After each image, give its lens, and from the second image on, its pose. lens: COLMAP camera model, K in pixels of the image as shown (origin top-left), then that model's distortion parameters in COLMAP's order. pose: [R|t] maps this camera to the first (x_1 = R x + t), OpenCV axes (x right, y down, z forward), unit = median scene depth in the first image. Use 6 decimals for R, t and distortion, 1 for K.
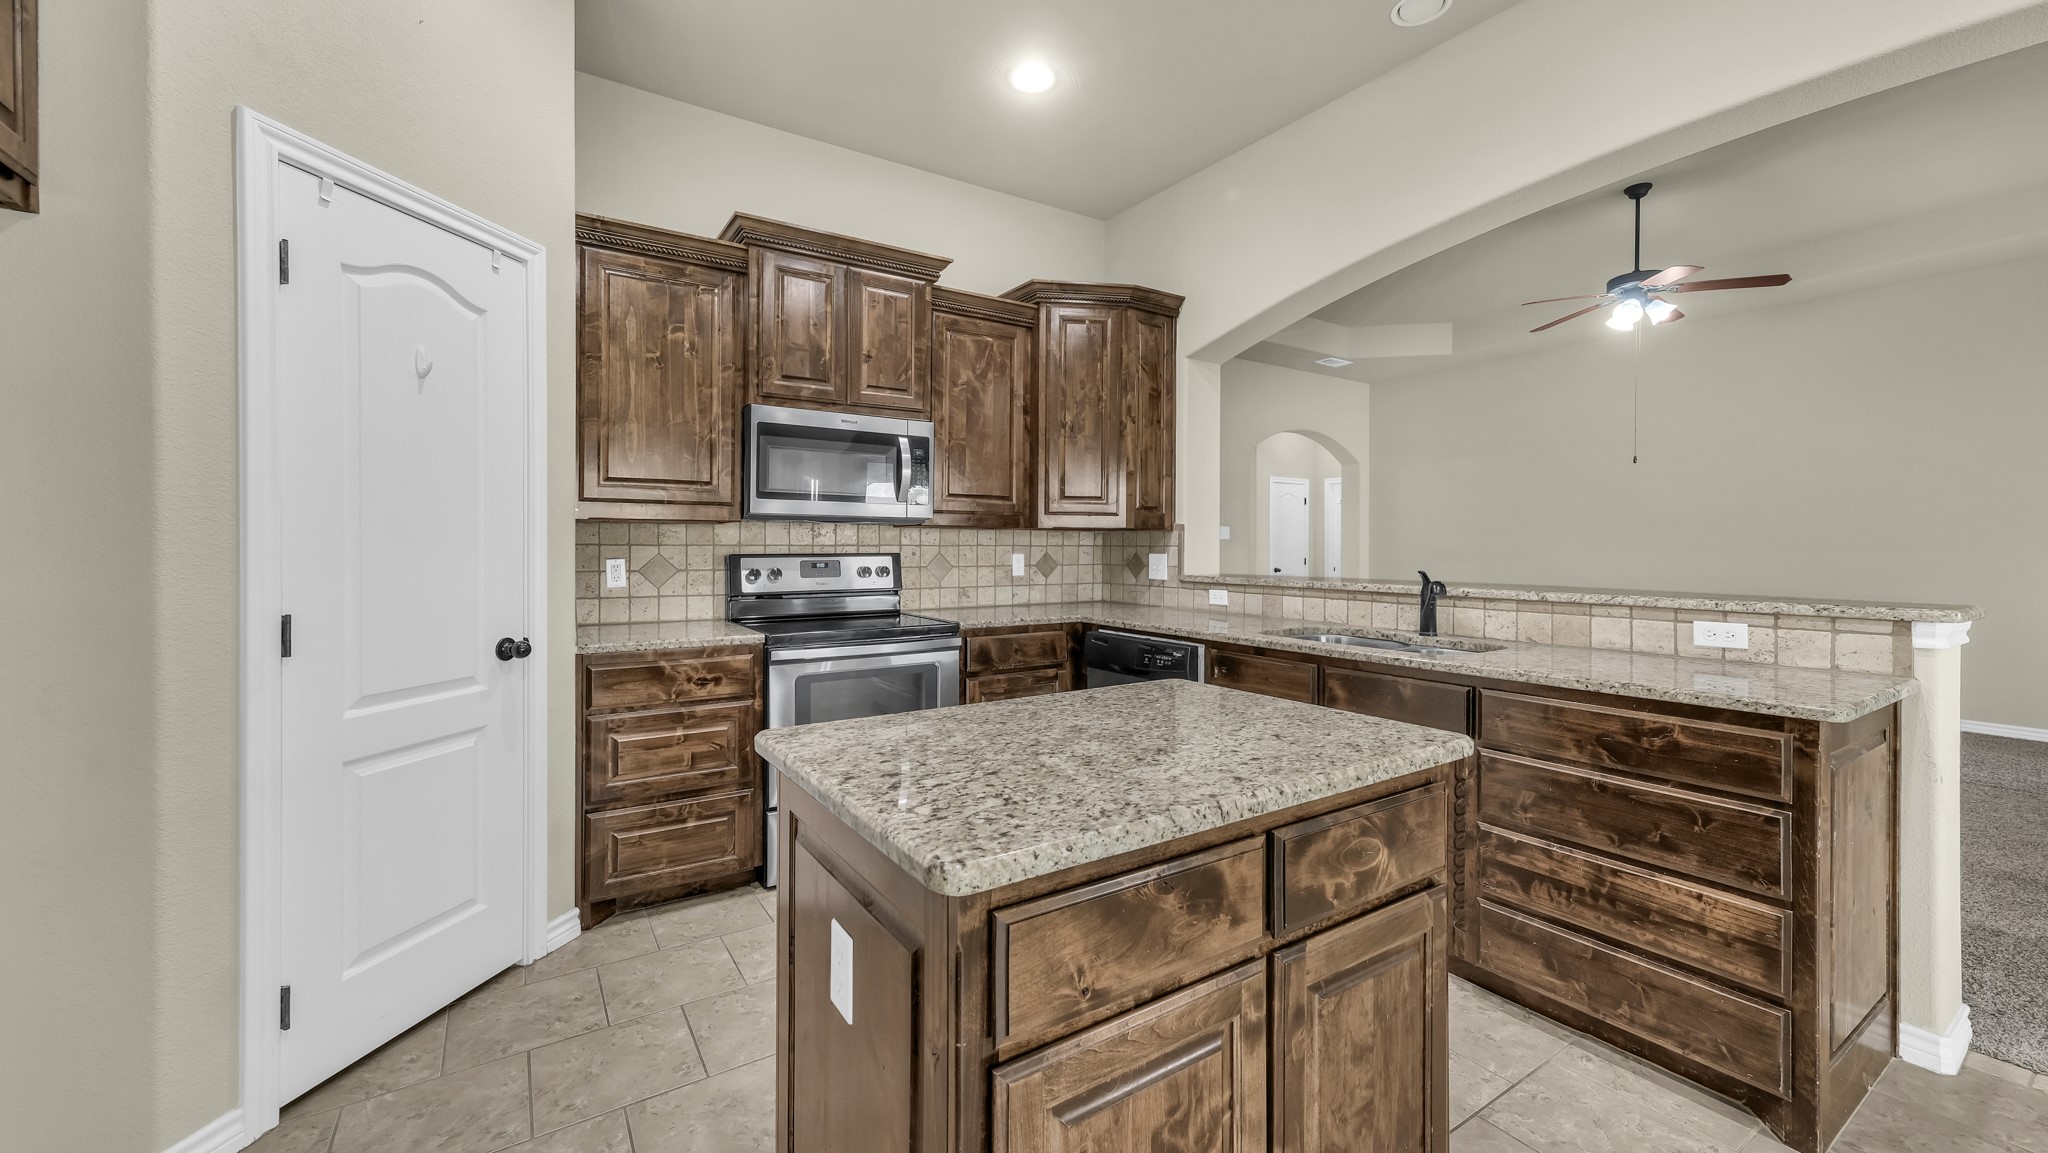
lens RADIAL K [[774.0, 0, 1024.5], [0, 774.0, 551.6], [0, 0, 1]] dist [-0.010833, 0.011806]
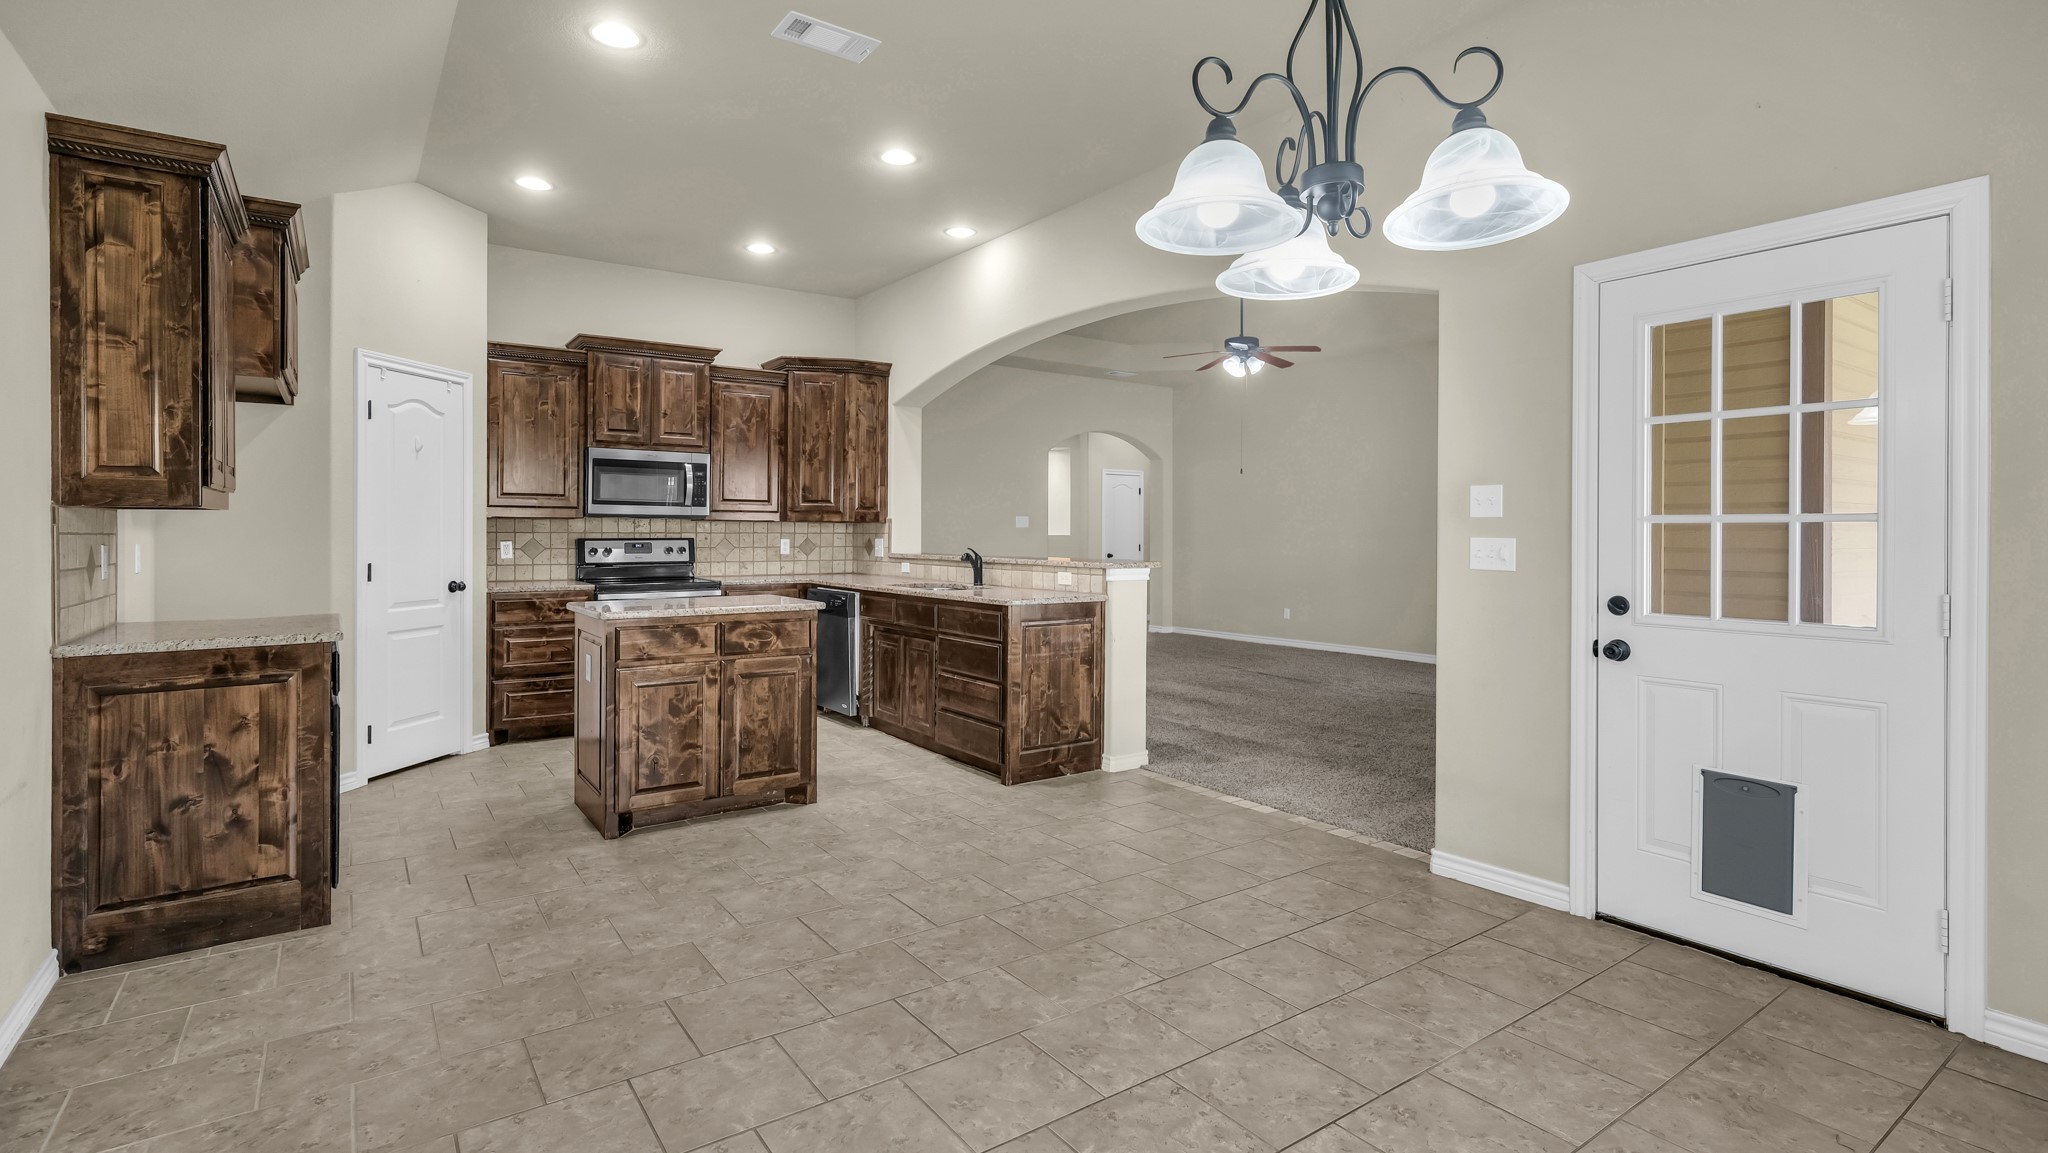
lens RADIAL K [[940.9, 0, 980.4], [0, 940.9, 536.0], [0, 0, 1]] dist [-0.003590, -0.000251]
pose [[0.999993, 0.000941, 0.003485, 0.467668], [-0.000926, 0.999990, -0.004323, 0.006554], [-0.003489, 0.004320, 0.999985, -0.993301]]
